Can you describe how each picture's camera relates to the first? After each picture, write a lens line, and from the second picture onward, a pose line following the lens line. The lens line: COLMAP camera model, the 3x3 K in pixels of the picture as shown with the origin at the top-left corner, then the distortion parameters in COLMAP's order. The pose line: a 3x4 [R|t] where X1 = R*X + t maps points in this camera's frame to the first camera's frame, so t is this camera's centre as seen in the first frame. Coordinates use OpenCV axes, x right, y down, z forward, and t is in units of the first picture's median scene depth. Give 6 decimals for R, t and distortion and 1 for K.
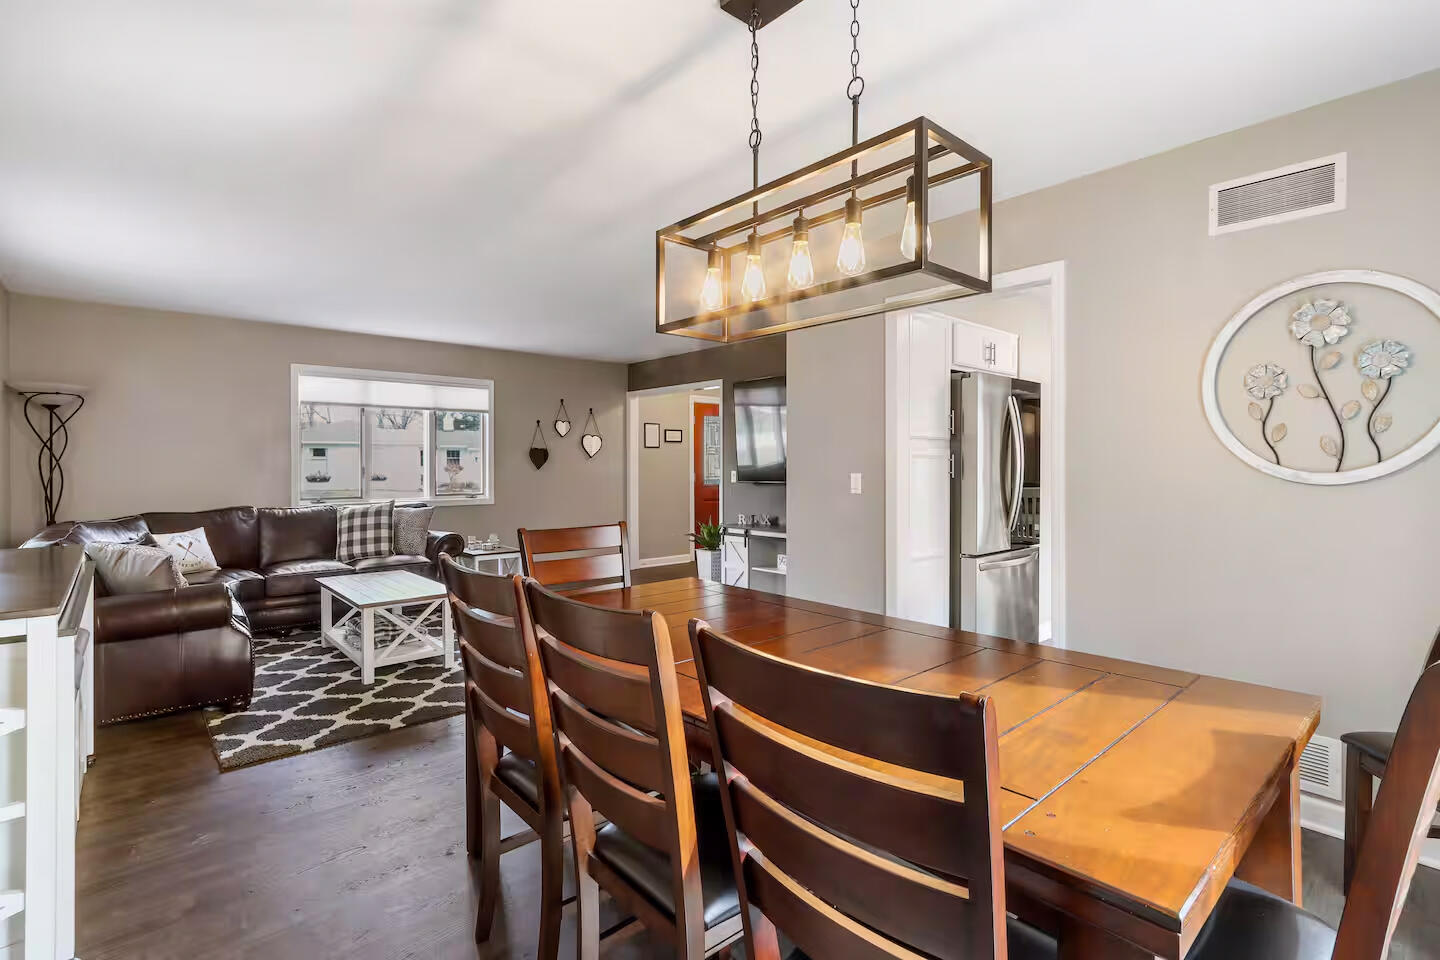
lens RADIAL K [[679.1, 0, 724.1], [0, 679.1, 469.4], [0, 0, 1]] dist [0.001600, 0.001902]
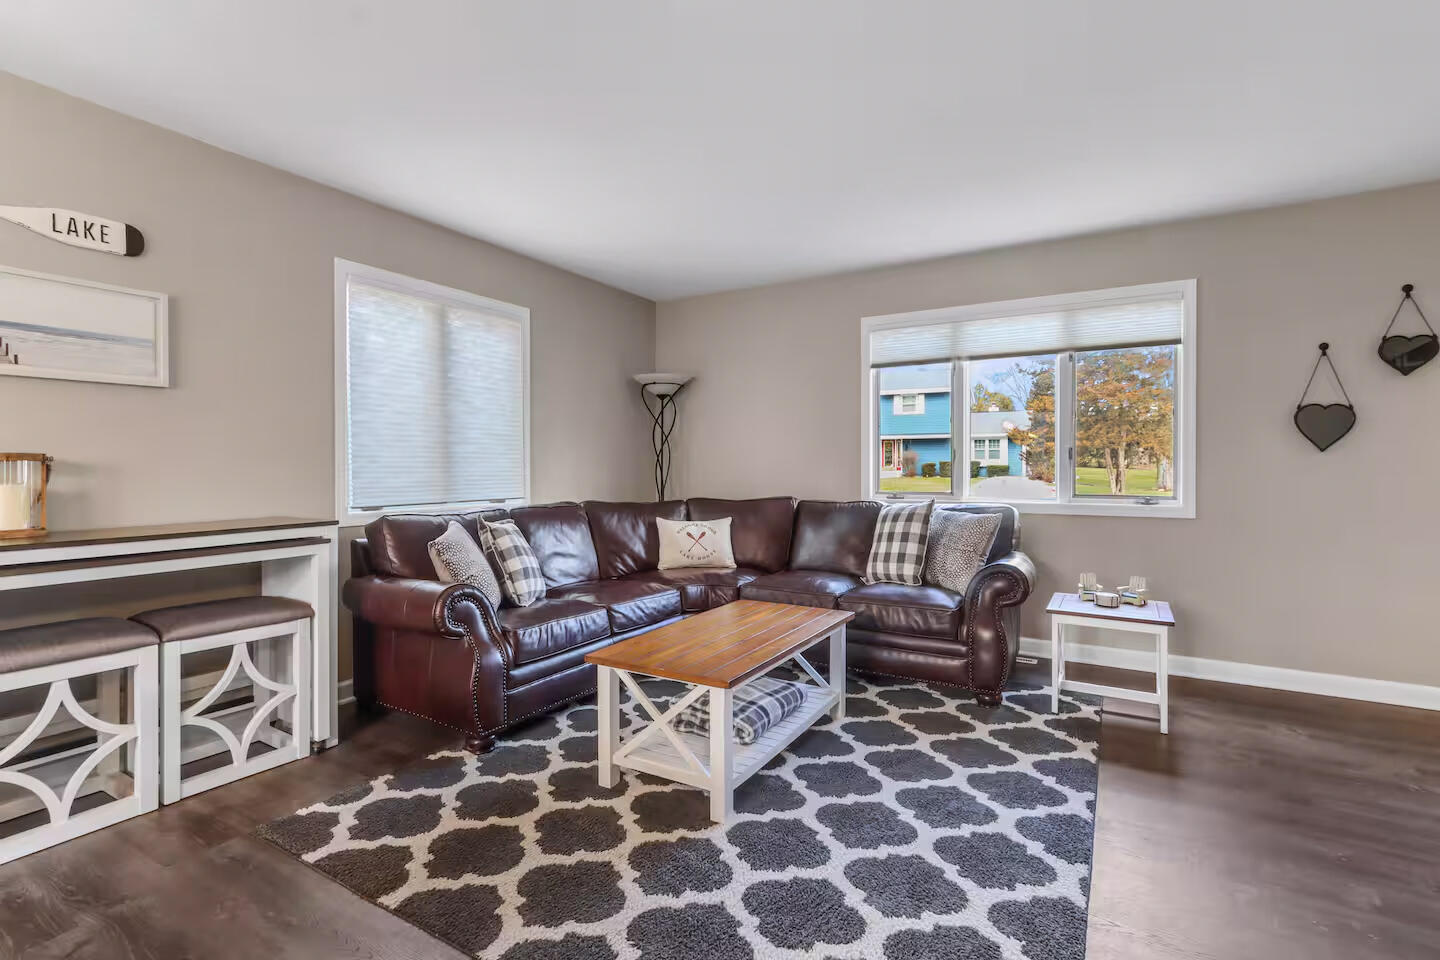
lens RADIAL K [[679.1, 0, 713.0], [0, 679.1, 477.7], [0, 0, 1]] dist [0.001600, 0.001902]
pose [[0.283401, 0.020694, -0.958778, 0.077695], [-0.005107, 0.999786, 0.020070, 0.016863], [0.958988, -0.000791, 0.283446, 0.758296]]
